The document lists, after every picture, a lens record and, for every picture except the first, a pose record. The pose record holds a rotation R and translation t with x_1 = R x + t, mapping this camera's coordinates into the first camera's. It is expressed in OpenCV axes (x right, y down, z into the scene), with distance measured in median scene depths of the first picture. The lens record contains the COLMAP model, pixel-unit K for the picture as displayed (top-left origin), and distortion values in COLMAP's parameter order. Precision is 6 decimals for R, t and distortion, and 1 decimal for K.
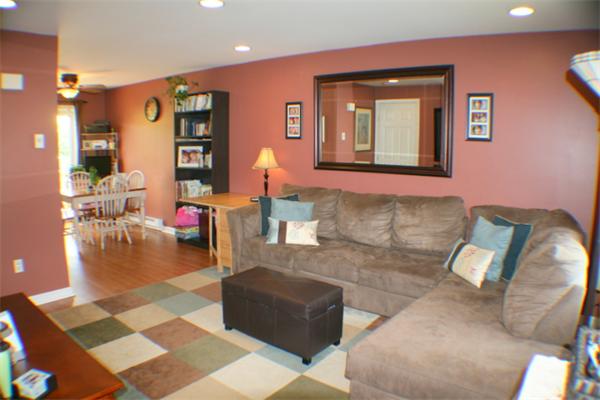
lens RADIAL K [[413.6, 0, 299.5], [0, 413.6, 207.3], [0, 0, 1]] dist [-0.246113, 0.085660]
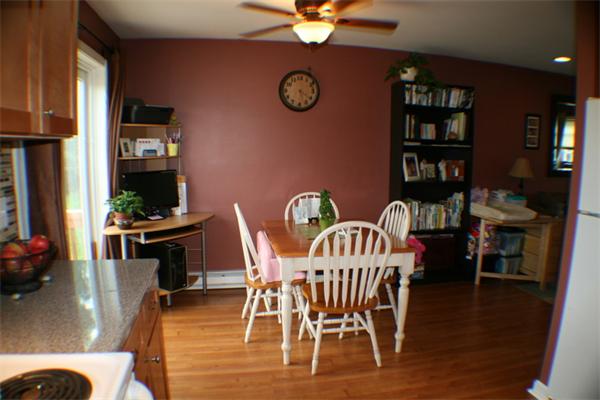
lens RADIAL K [[413.6, 0, 299.5], [0, 413.6, 207.3], [0, 0, 1]] dist [-0.246113, 0.085660]
pose [[0.651074, -0.113362, 0.750501, -1.016519], [0.121102, 0.991632, 0.044726, -0.115701], [-0.749291, 0.061768, 0.659354, 0.707864]]
